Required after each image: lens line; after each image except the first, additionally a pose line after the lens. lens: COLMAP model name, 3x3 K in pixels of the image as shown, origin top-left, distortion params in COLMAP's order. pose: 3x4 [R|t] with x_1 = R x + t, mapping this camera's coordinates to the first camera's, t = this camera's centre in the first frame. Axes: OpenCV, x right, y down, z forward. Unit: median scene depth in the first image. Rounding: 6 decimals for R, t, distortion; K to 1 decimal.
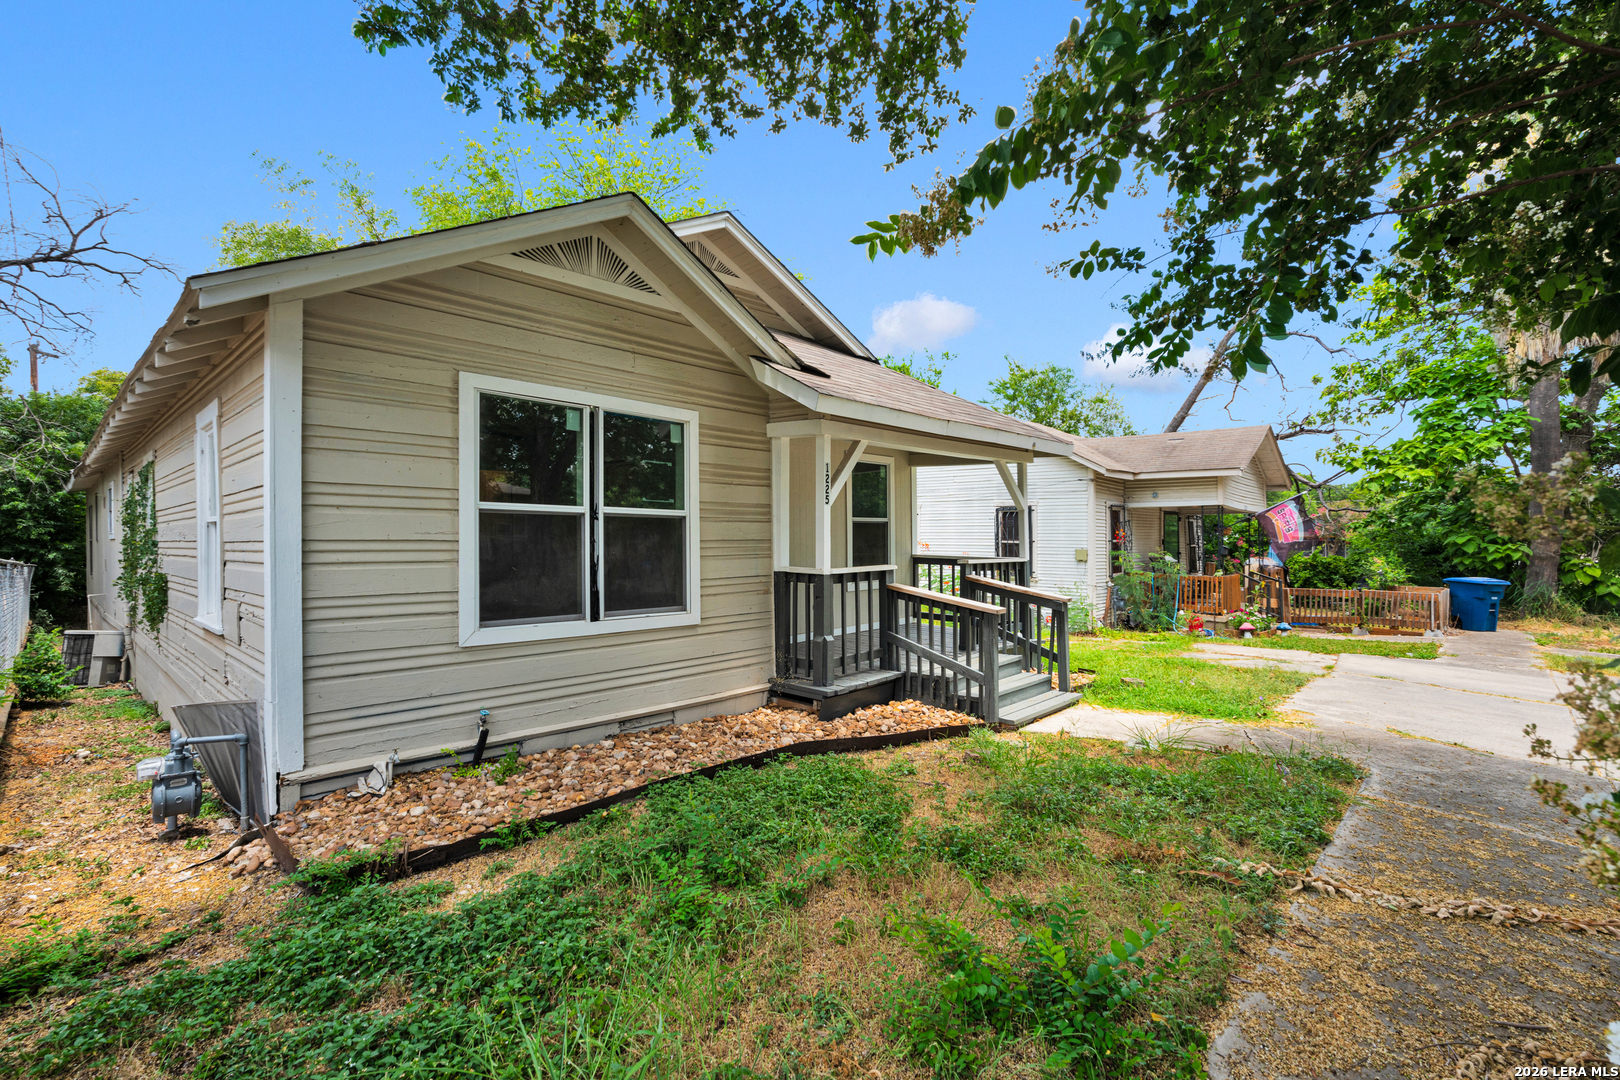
lens RADIAL K [[731.0, 0, 813.3], [0, 731.0, 520.5], [0, 0, 1]] dist [-0.001915, -0.000291]
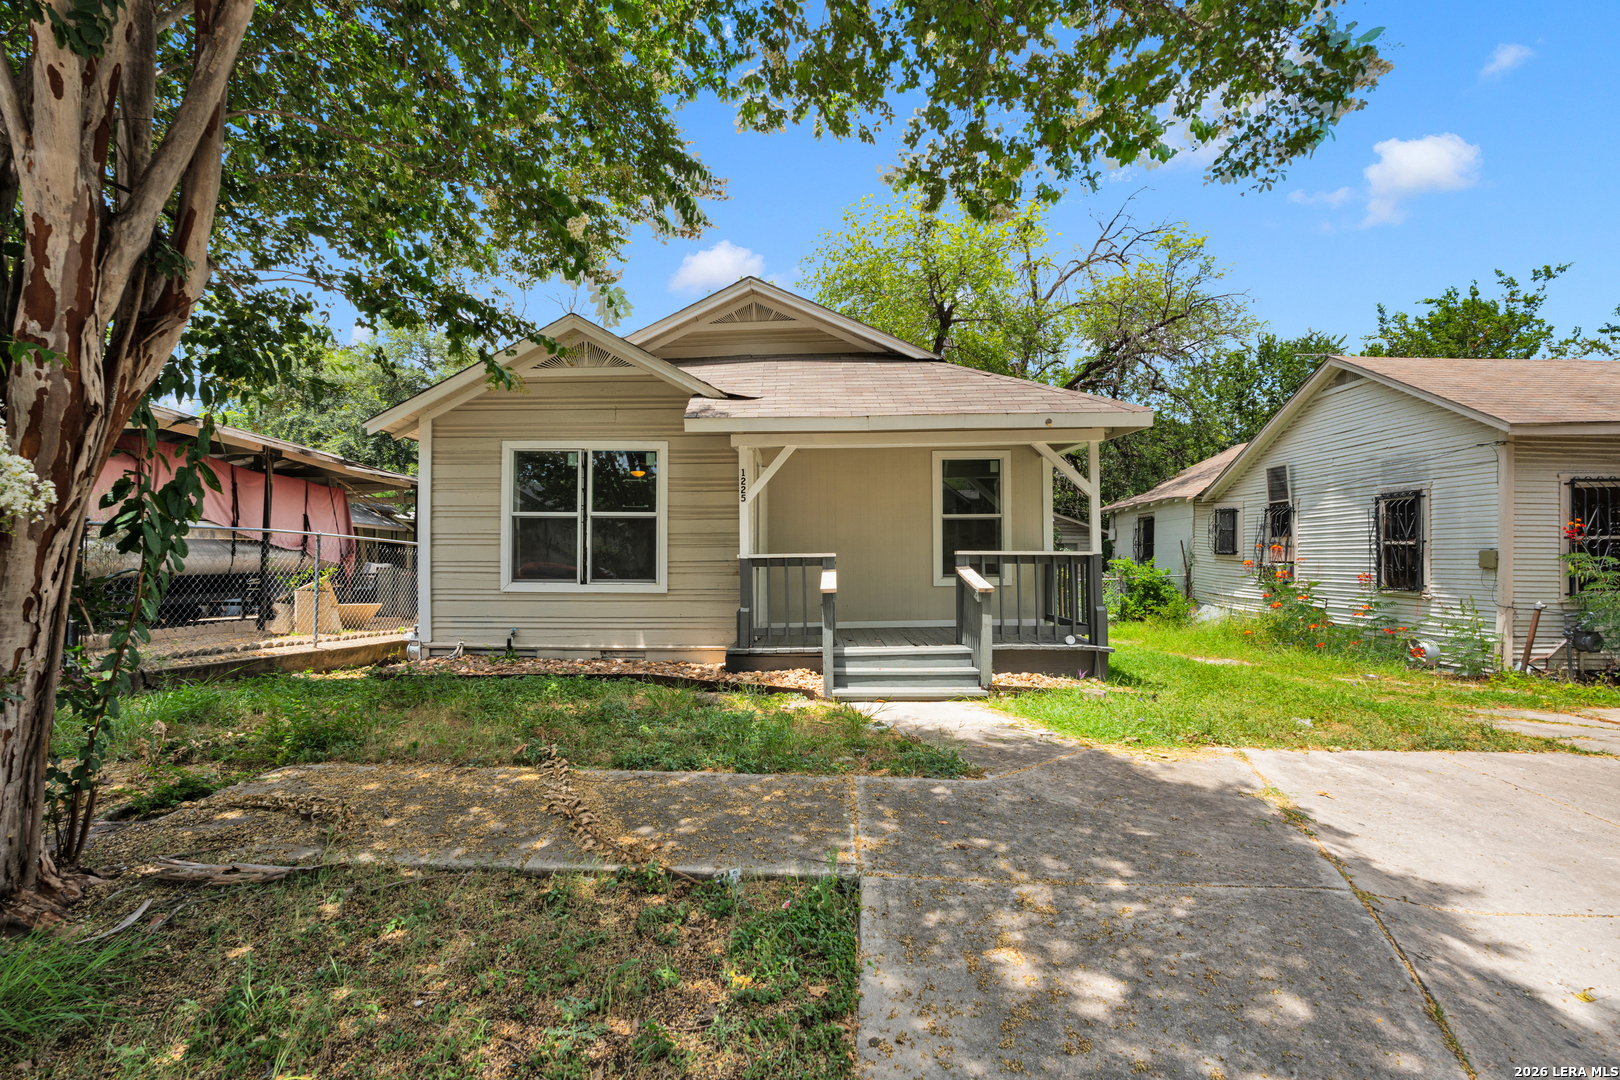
lens RADIAL K [[740.5, 0, 800.6], [0, 740.5, 546.6], [0, 0, 1]] dist [-0.004253, -0.001086]
pose [[0.669814, -0.017189, -0.742330, 1.191185], [0.019571, 0.999793, -0.005491, 0.072398], [0.742271, -0.010850, 0.670012, 0.270180]]
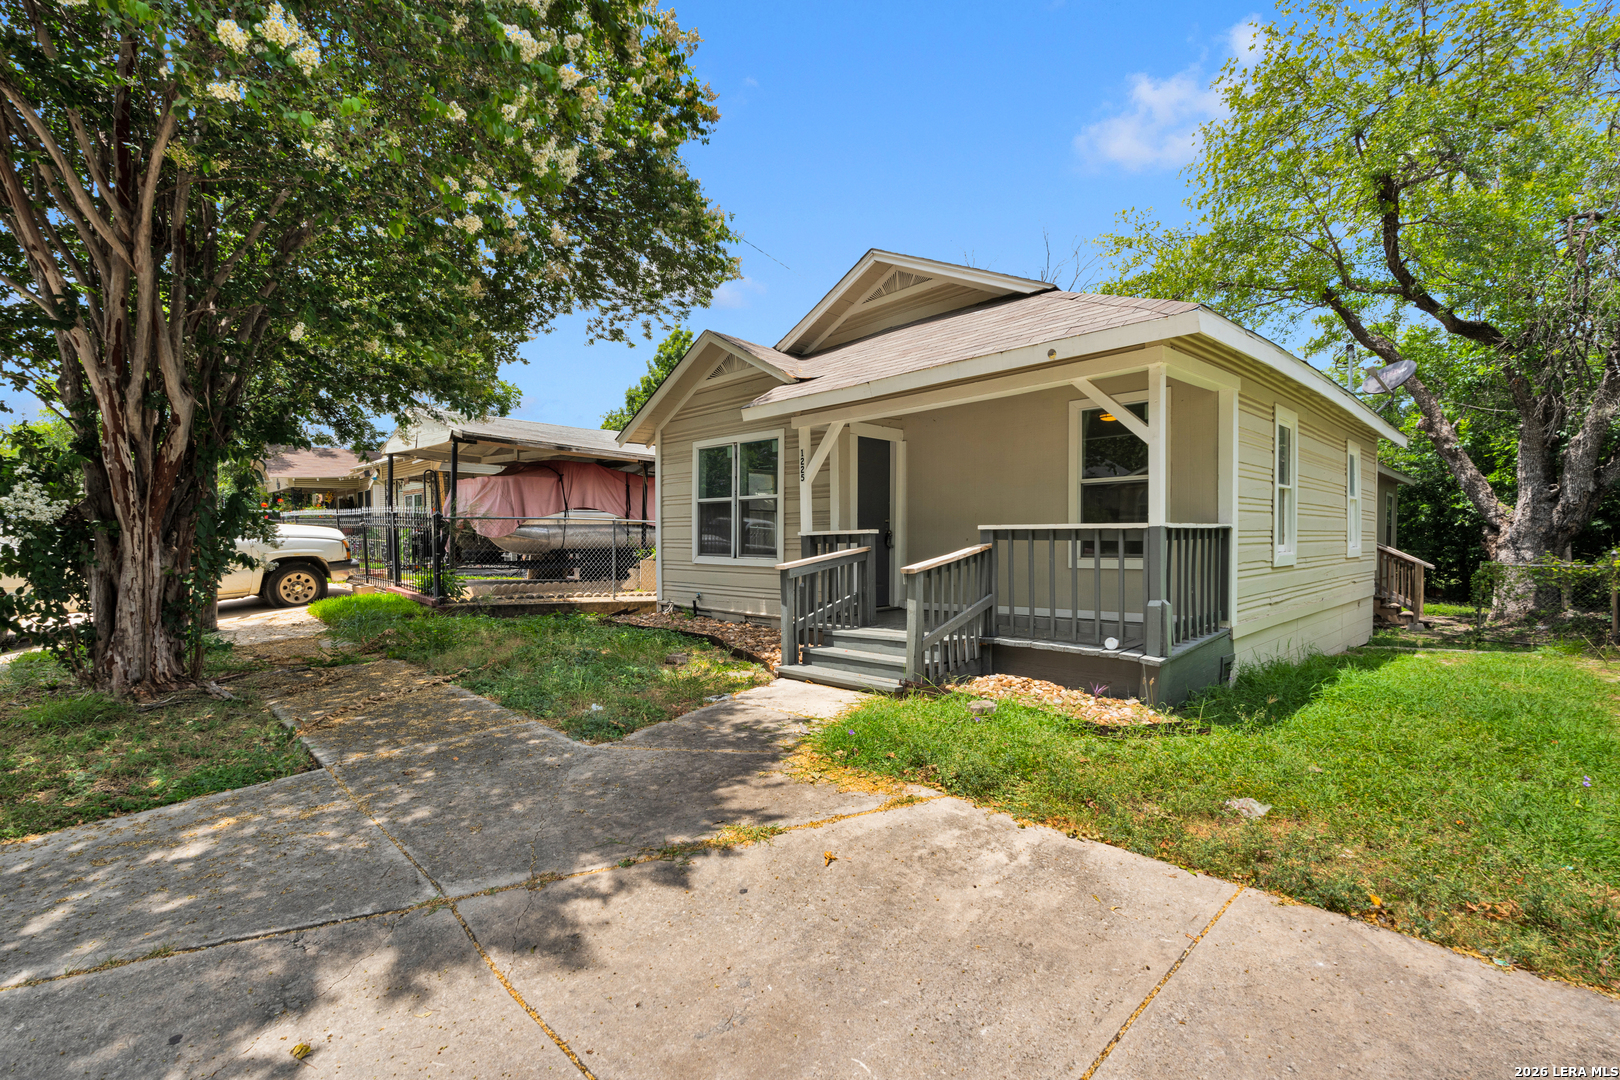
lens RADIAL K [[740.5, 0, 800.6], [0, 740.5, 546.6], [0, 0, 1]] dist [-0.004253, -0.001086]
pose [[-0.052839, 0.007421, -0.998575, 1.556568], [0.027516, 0.999604, 0.005973, 0.099778], [0.998224, -0.027161, -0.053022, 1.252244]]
